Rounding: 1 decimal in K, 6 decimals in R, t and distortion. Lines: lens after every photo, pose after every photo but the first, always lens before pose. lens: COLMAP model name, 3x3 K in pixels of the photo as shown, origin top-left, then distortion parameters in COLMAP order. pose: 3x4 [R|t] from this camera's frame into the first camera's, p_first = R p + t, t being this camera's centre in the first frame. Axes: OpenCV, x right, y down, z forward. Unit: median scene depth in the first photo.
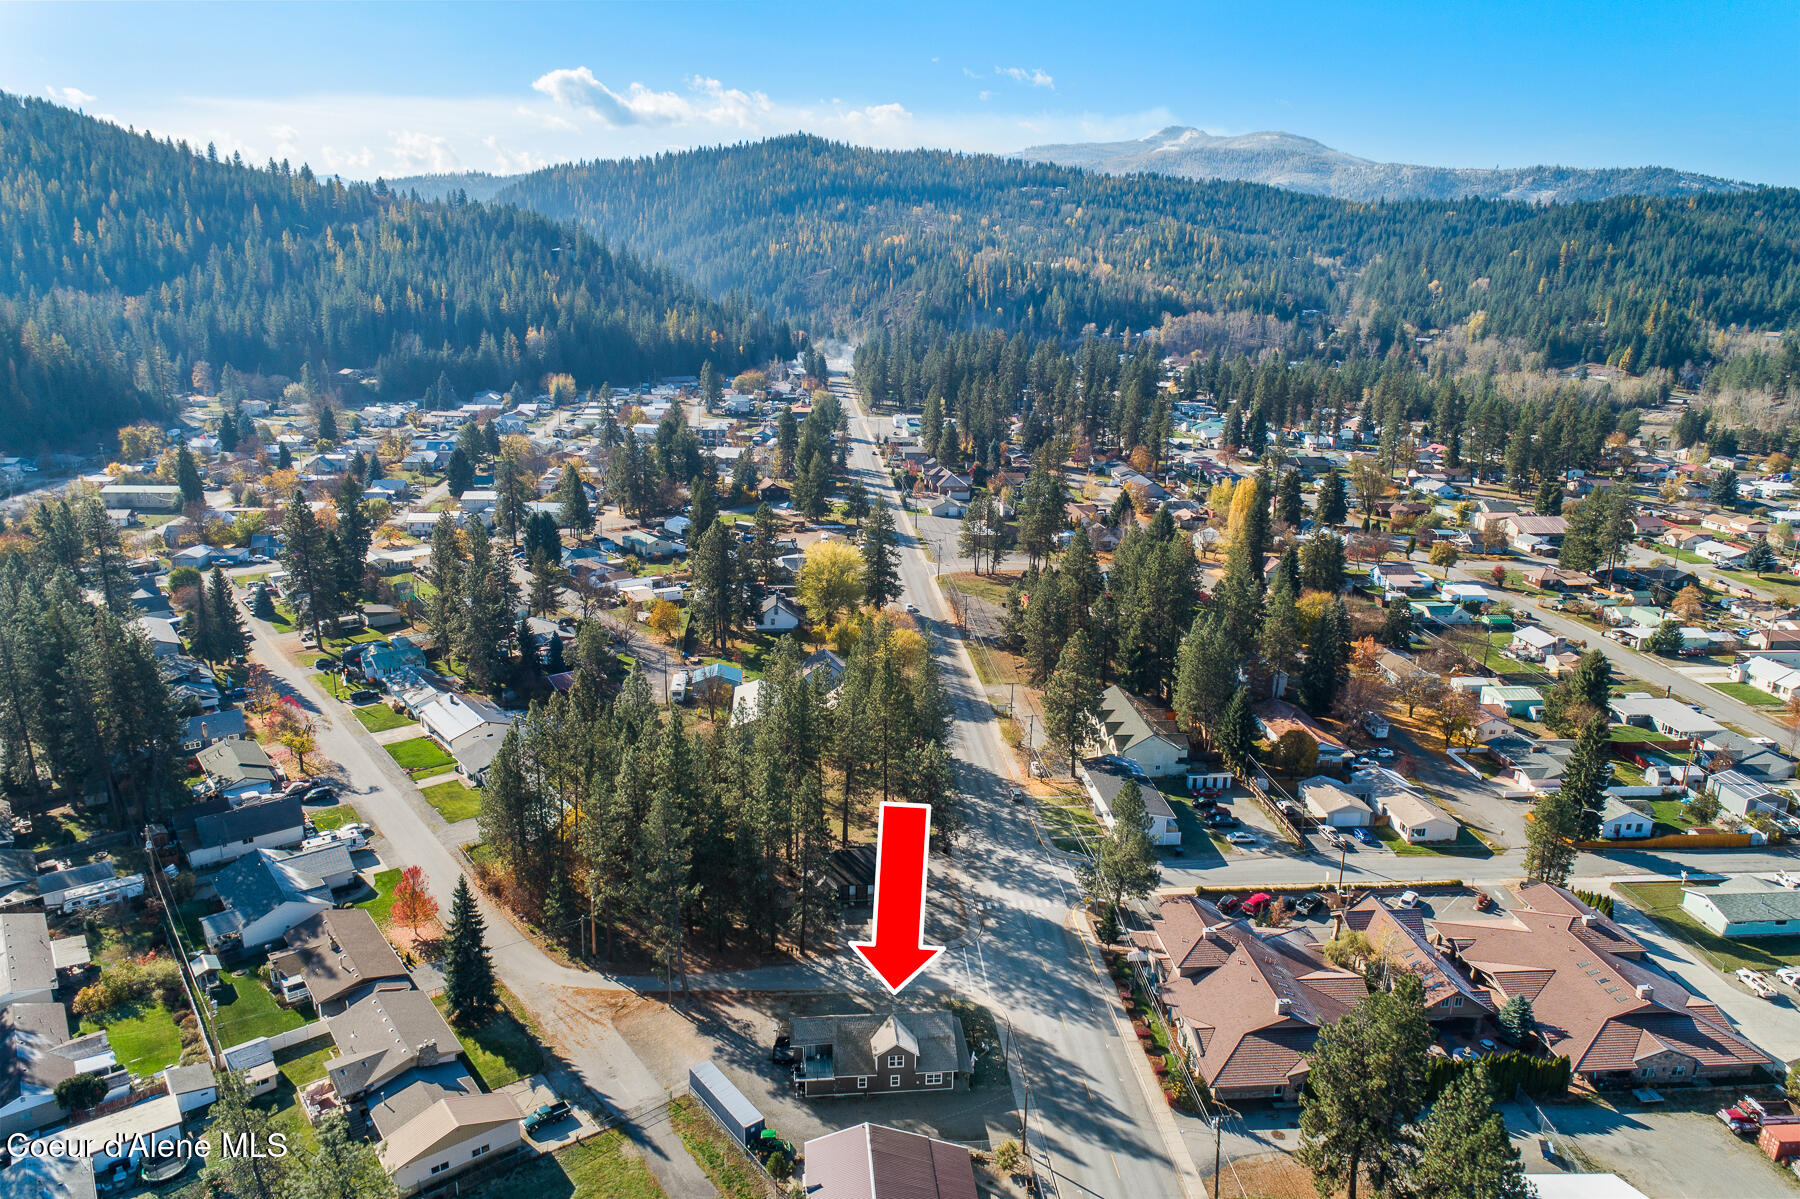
lens RADIAL K [[1200.7, 0, 900.0], [0, 1200.7, 599.5], [0, 0, 1]] dist [-0.003962, 0.006198]
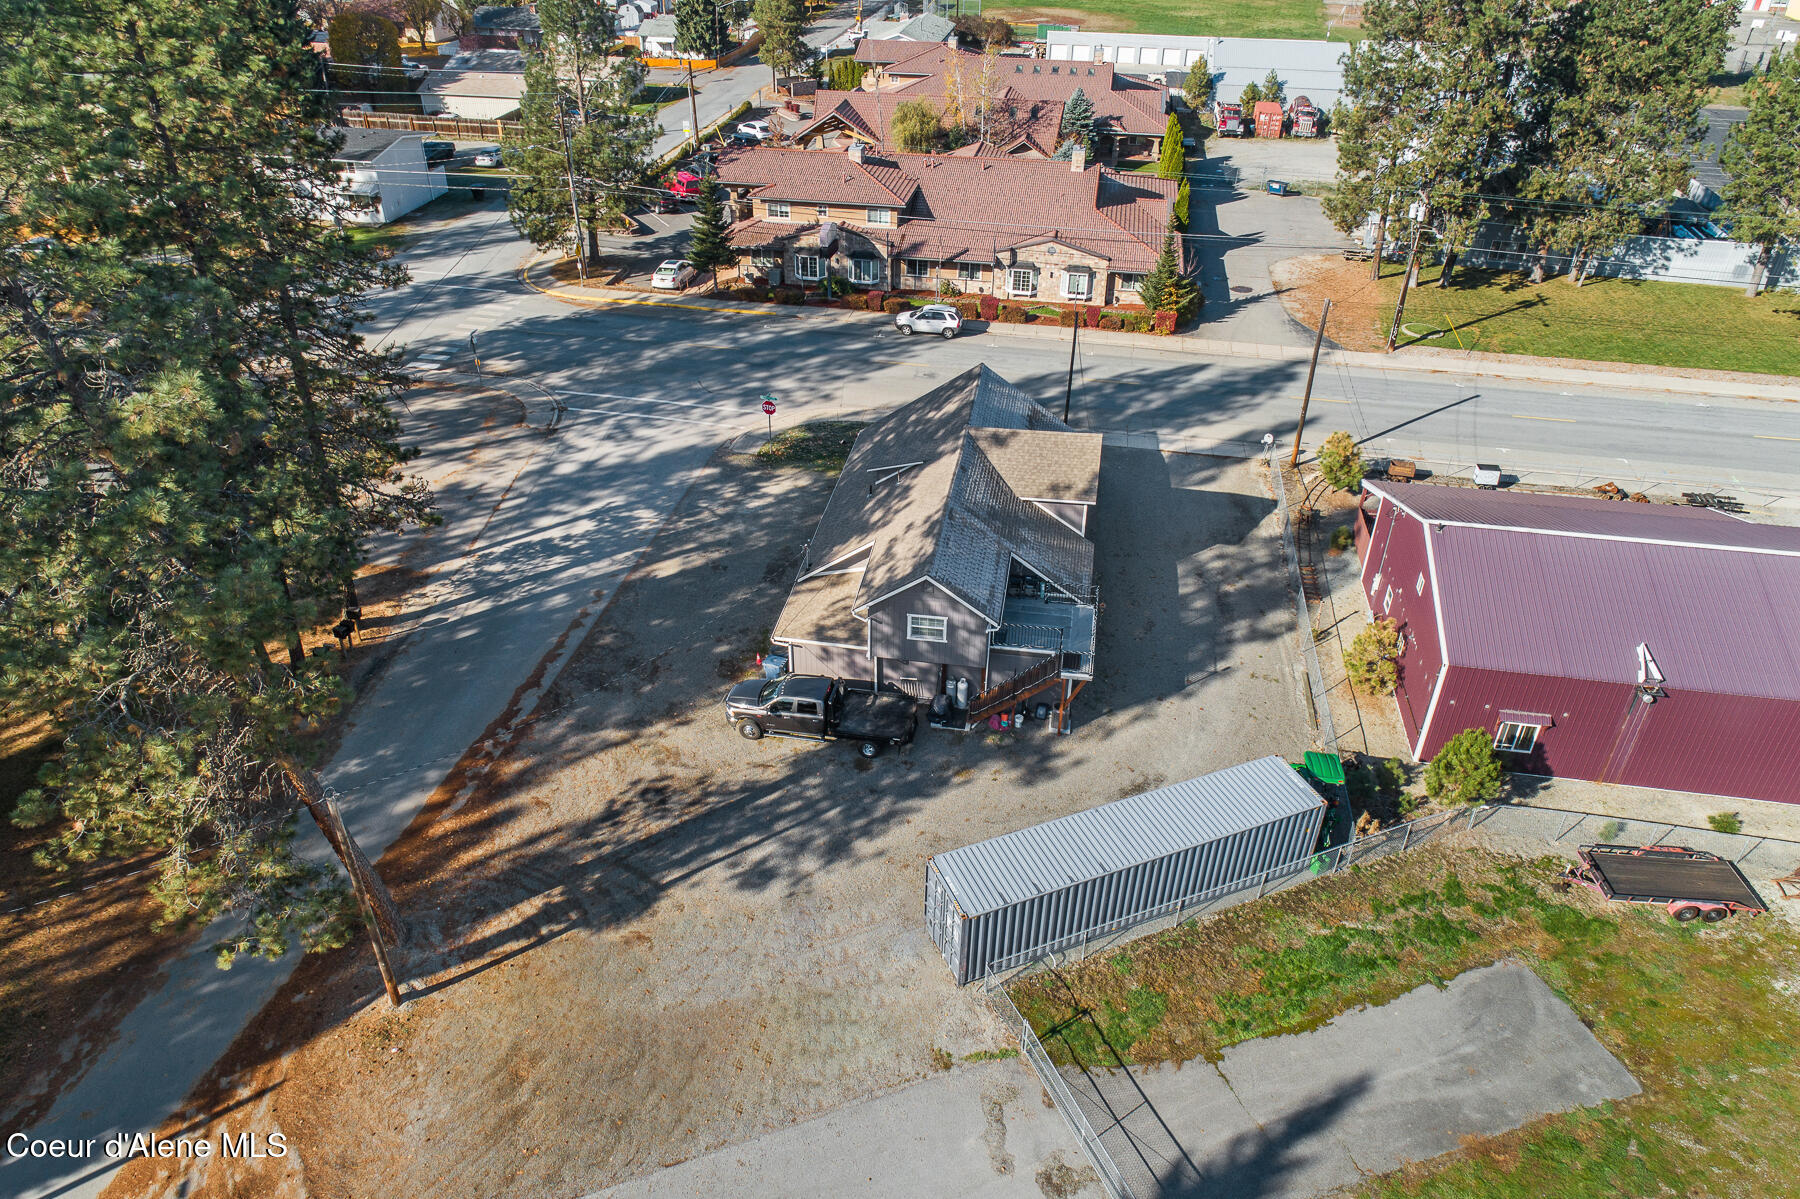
lens RADIAL K [[1200.7, 0, 900.0], [0, 1200.7, 599.5], [0, 0, 1]] dist [-0.003962, 0.006198]
pose [[0.258341, -0.541198, 0.800228, -0.312374], [0.257334, 0.836970, 0.482971, 0.198872], [-0.931149, 0.081155, 0.355492, 0.847066]]
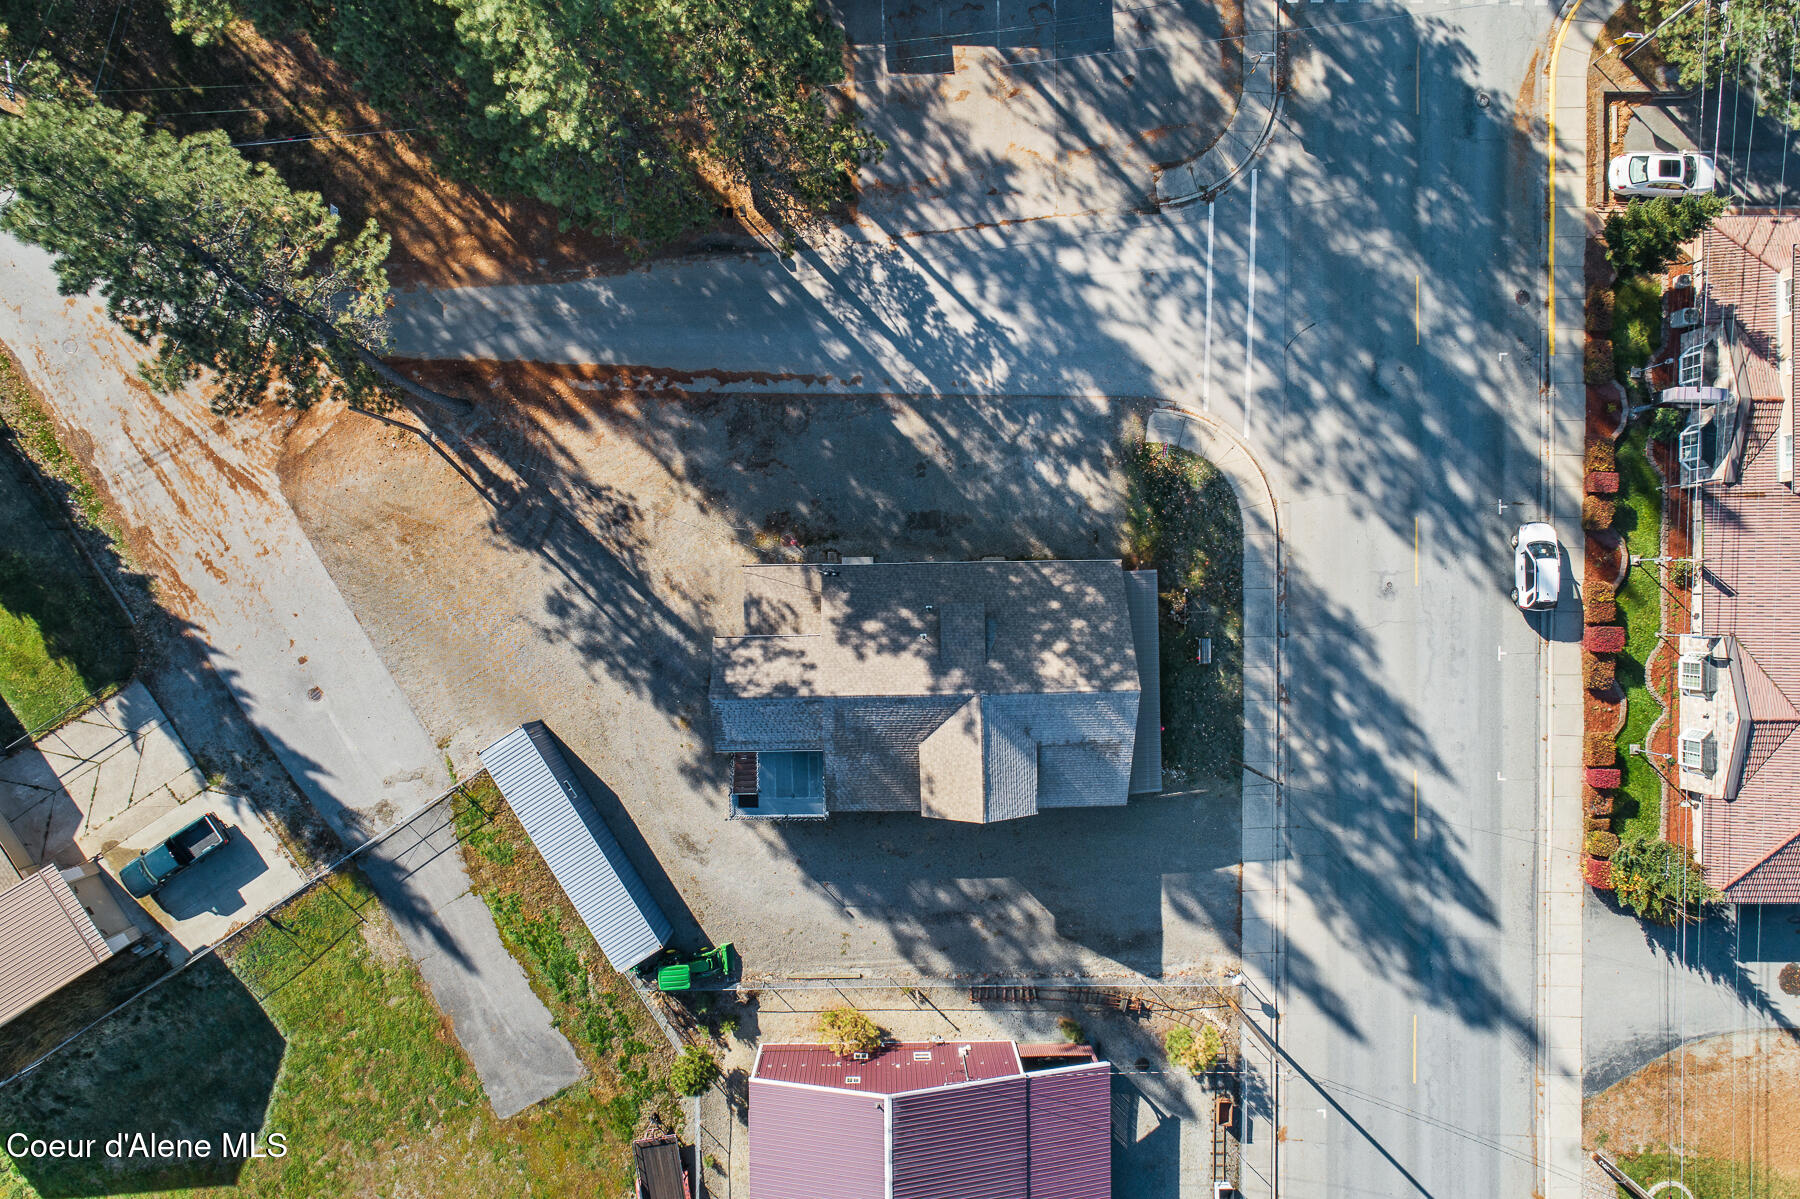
lens RADIAL K [[1200.7, 0, 900.0], [0, 1200.7, 599.5], [0, 0, 1]] dist [-0.003962, 0.006198]
pose [[0.996140, 0.087713, -0.003287, -0.032382], [-0.020912, 0.273523, 0.961638, -0.022017], [0.085247, -0.957858, 0.274301, 0.873995]]
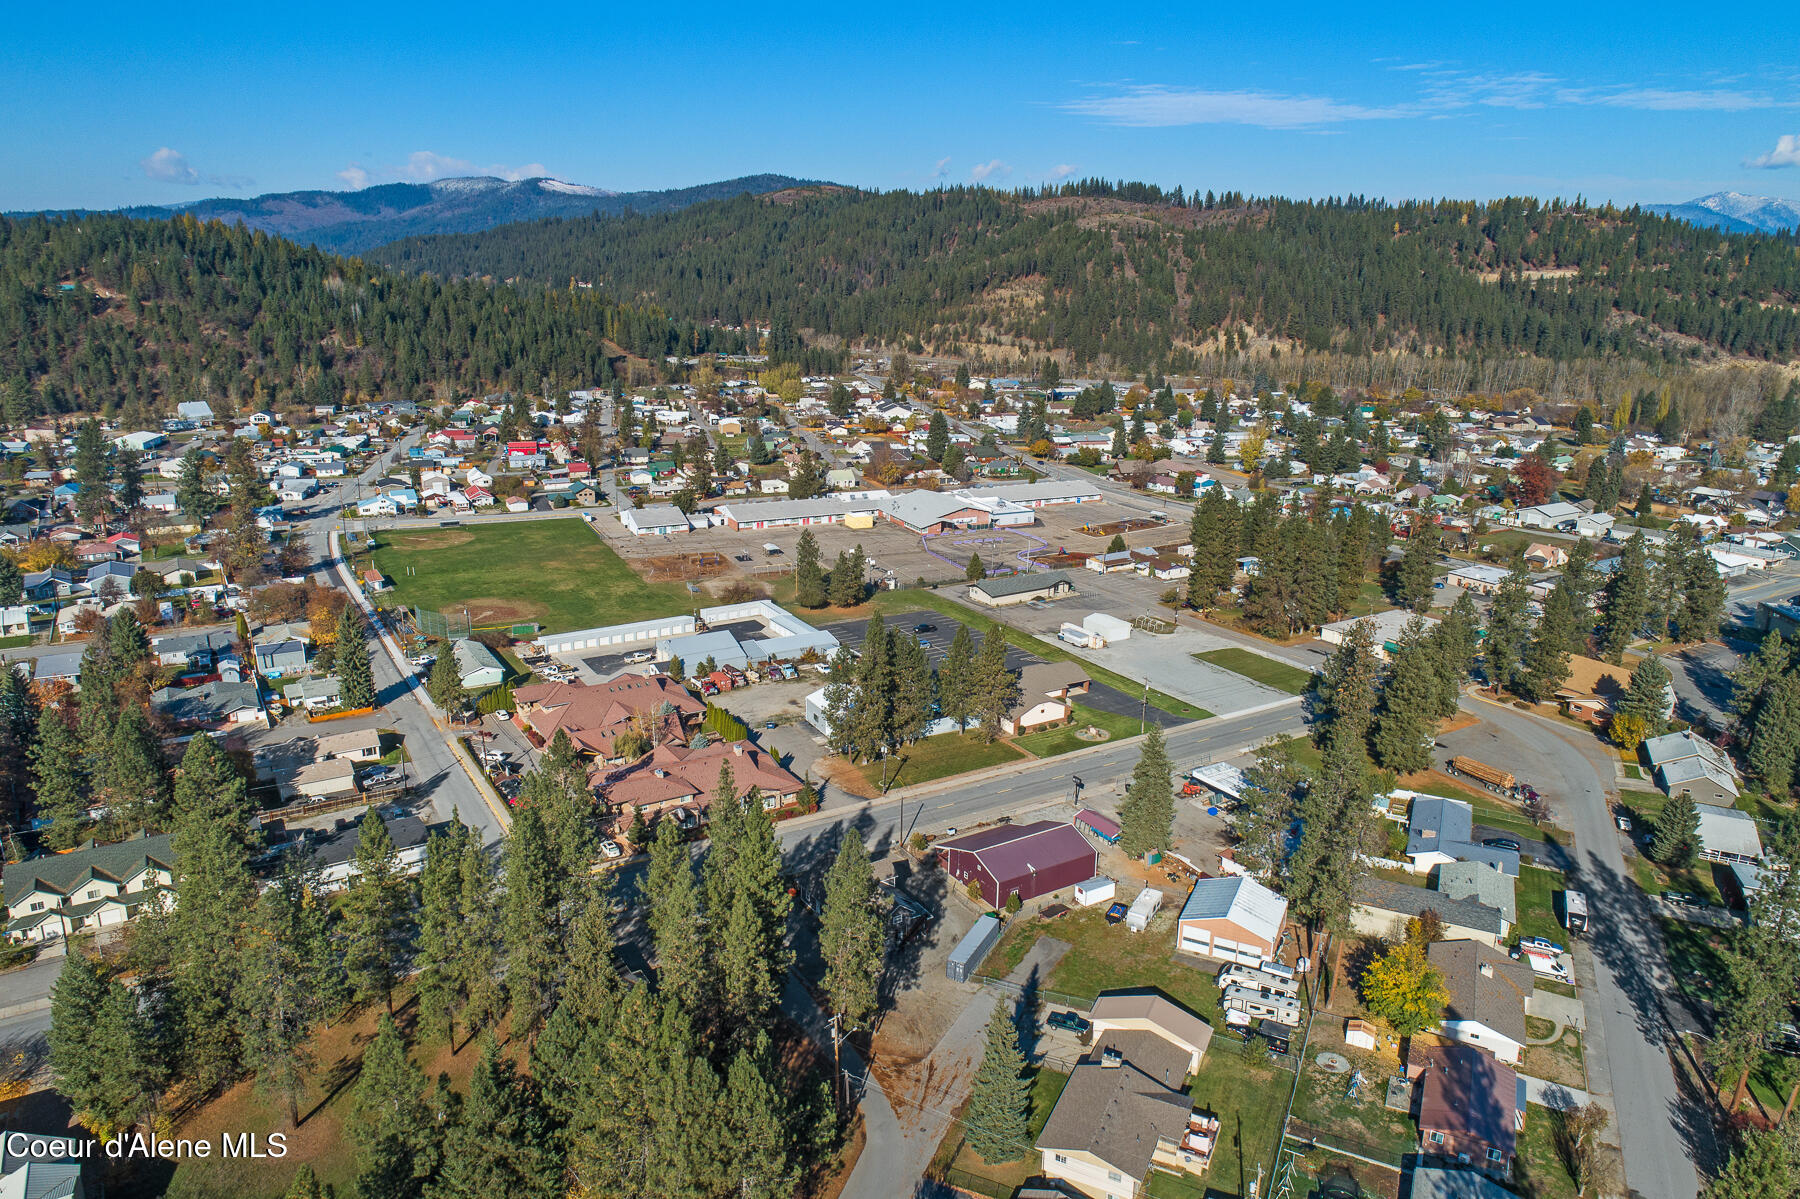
lens RADIAL K [[1200.7, 0, 900.0], [0, 1200.7, 599.5], [0, 0, 1]] dist [-0.003962, 0.006198]
pose [[-0.447978, -0.270360, 0.852186, -0.953380], [0.219839, 0.890605, 0.398113, -0.362110], [-0.866595, 0.365689, -0.339536, 1.211468]]
